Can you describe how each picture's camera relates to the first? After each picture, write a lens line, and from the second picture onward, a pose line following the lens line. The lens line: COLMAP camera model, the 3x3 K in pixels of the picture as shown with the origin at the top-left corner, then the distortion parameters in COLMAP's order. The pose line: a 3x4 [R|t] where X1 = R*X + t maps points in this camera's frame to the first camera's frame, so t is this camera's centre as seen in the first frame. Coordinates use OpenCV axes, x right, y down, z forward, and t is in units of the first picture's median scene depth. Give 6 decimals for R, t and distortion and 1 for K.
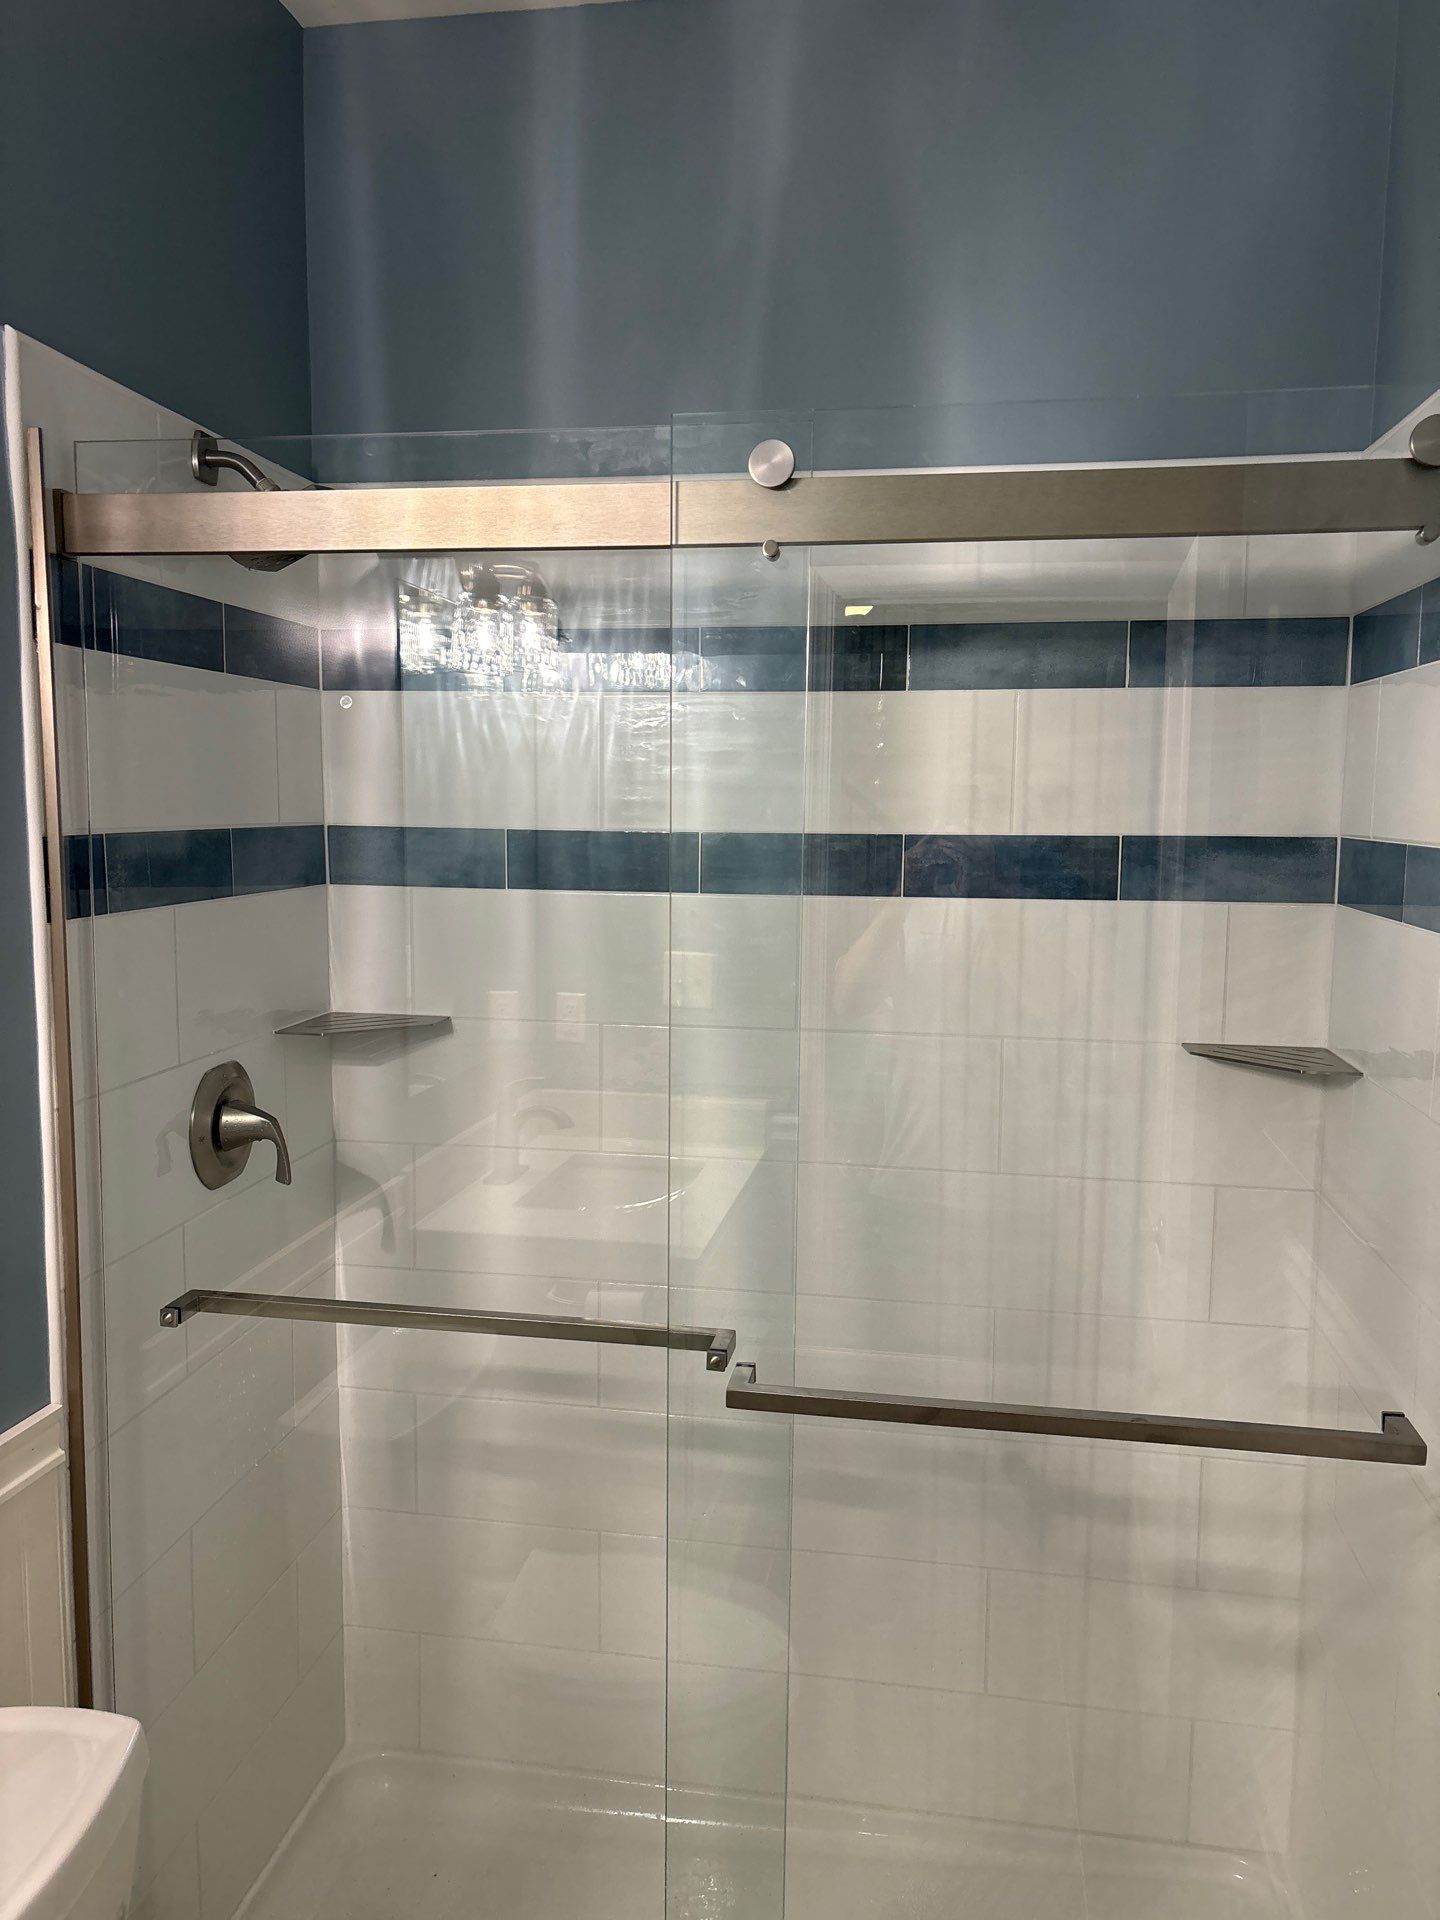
lens RADIAL K [[1448.8, 0, 715.6], [0, 1448.8, 958.4], [0, 0, 1]] dist [0.054509, -0.058269]
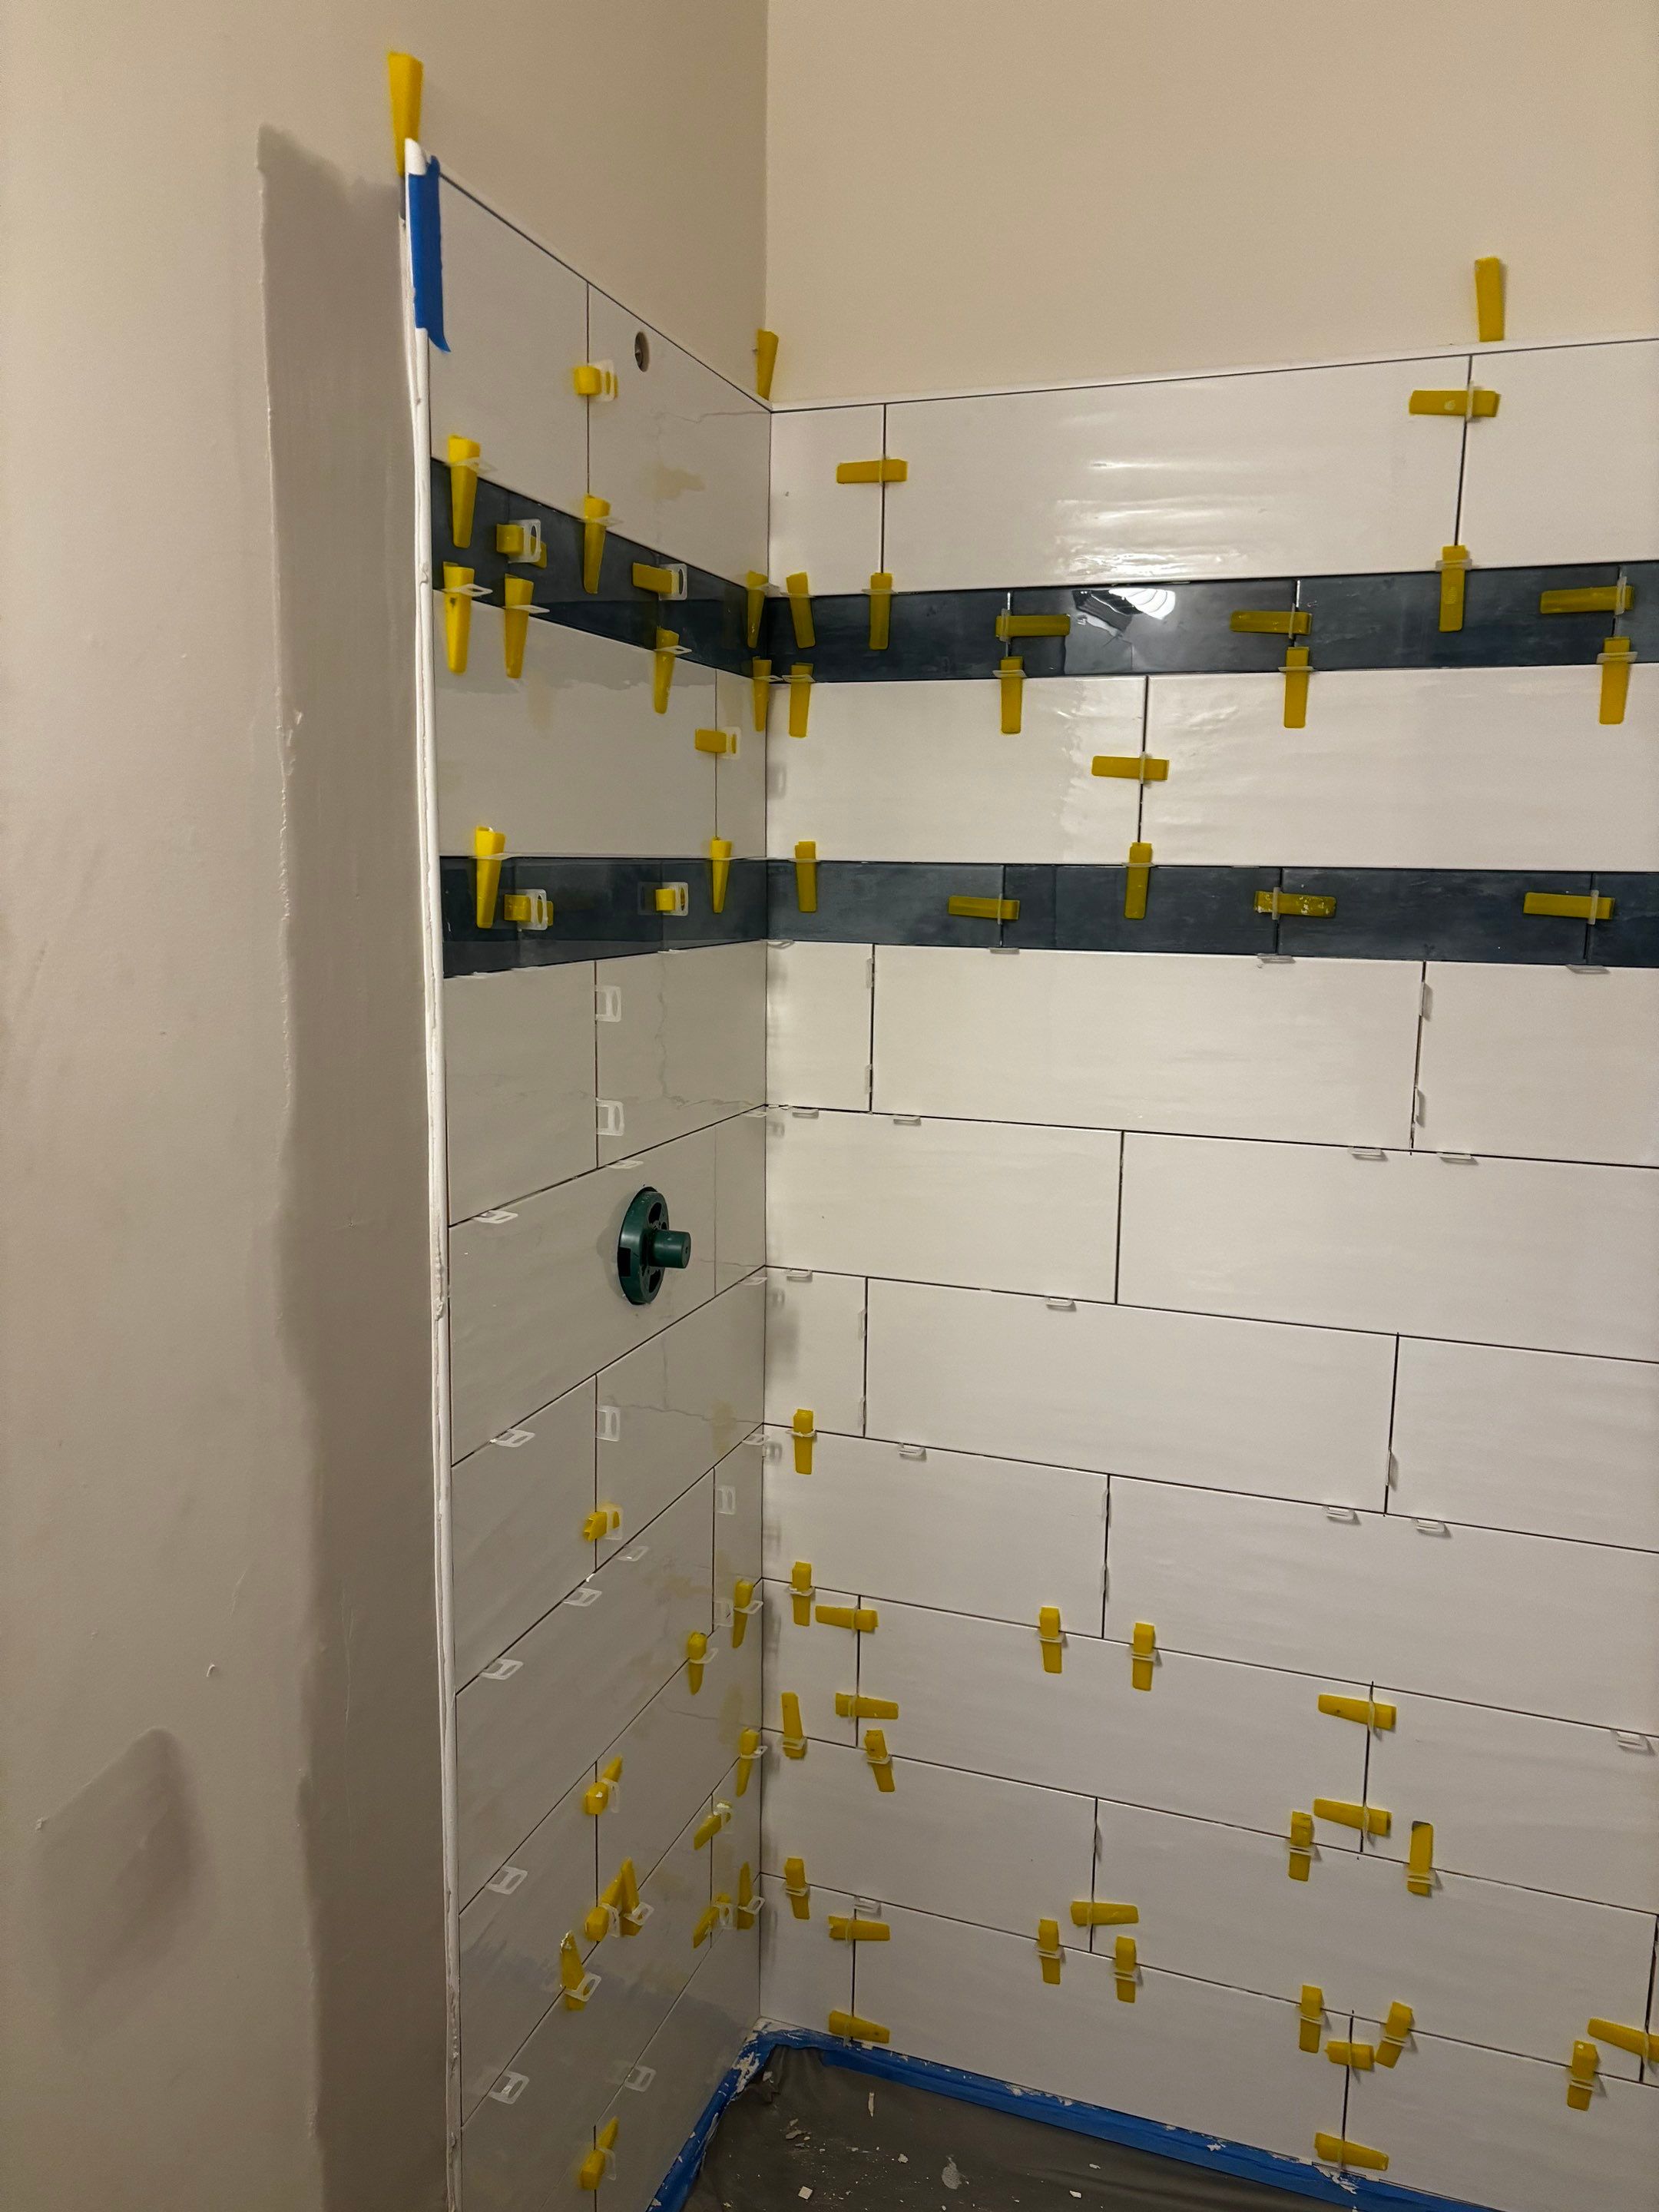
lens RADIAL K [[1669.1, 0, 819.9], [0, 1669.1, 1109.3], [0, 0, 1]] dist [0.054509, -0.058269]
pose [[0.985760, 0.028286, -0.165762, -0.098911], [-0.022146, 0.999002, 0.038776, 0.004201], [0.166693, -0.034553, 0.985403, 0.150501]]
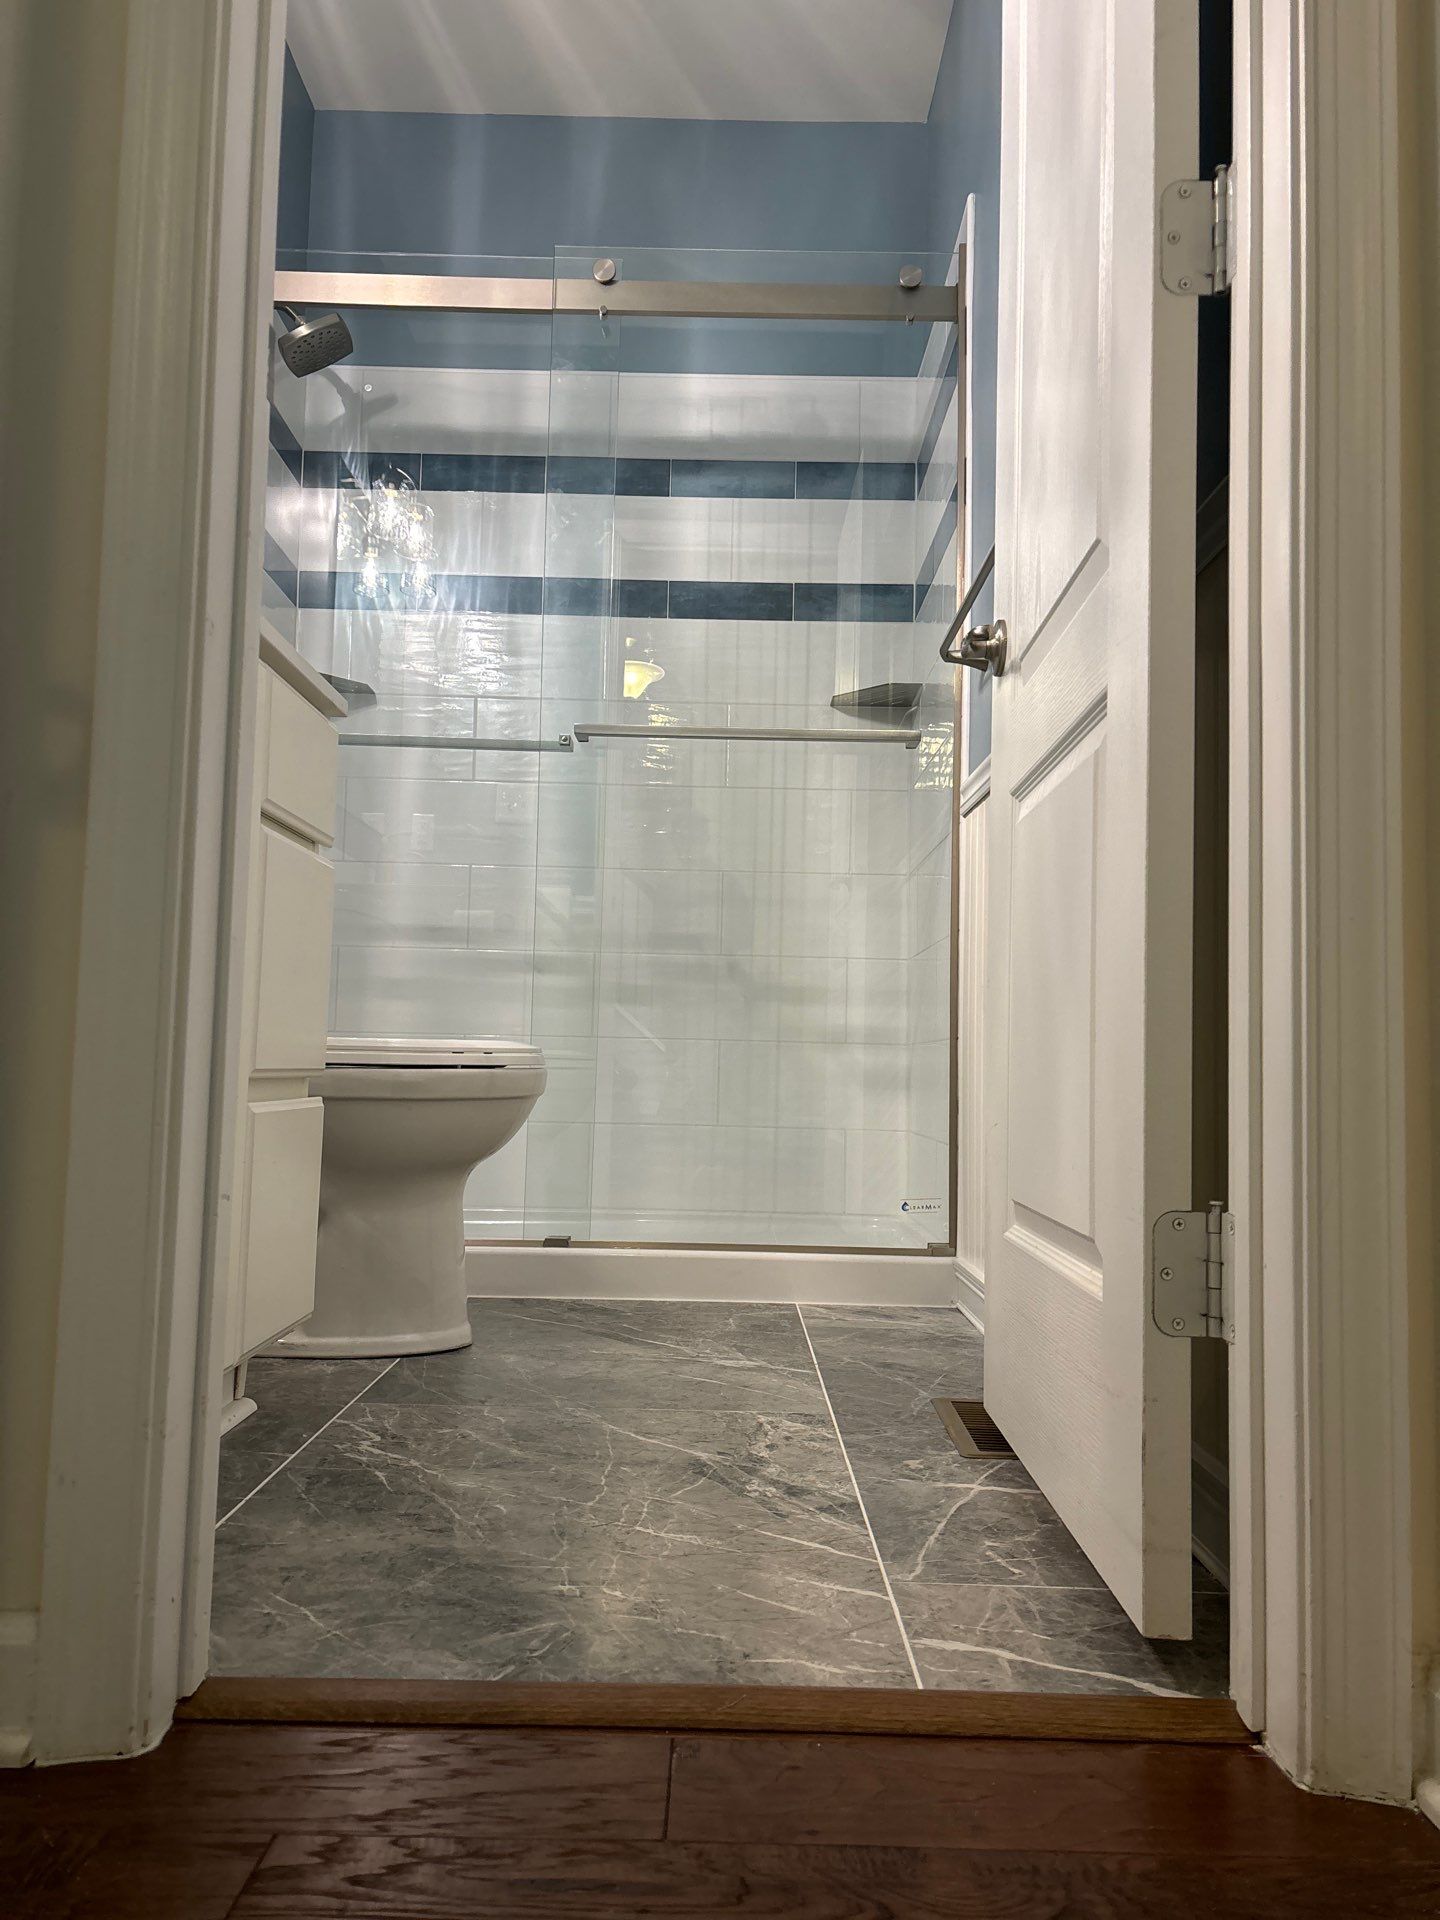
lens RADIAL K [[1448.8, 0, 729.6], [0, 1448.8, 976.6], [0, 0, 1]] dist [0.054509, -0.058269]
pose [[0.985054, 0.028609, 0.169854, -0.073064], [0.001279, 0.984868, -0.173302, 0.666018], [-0.172242, 0.170929, 0.970111, -0.565428]]
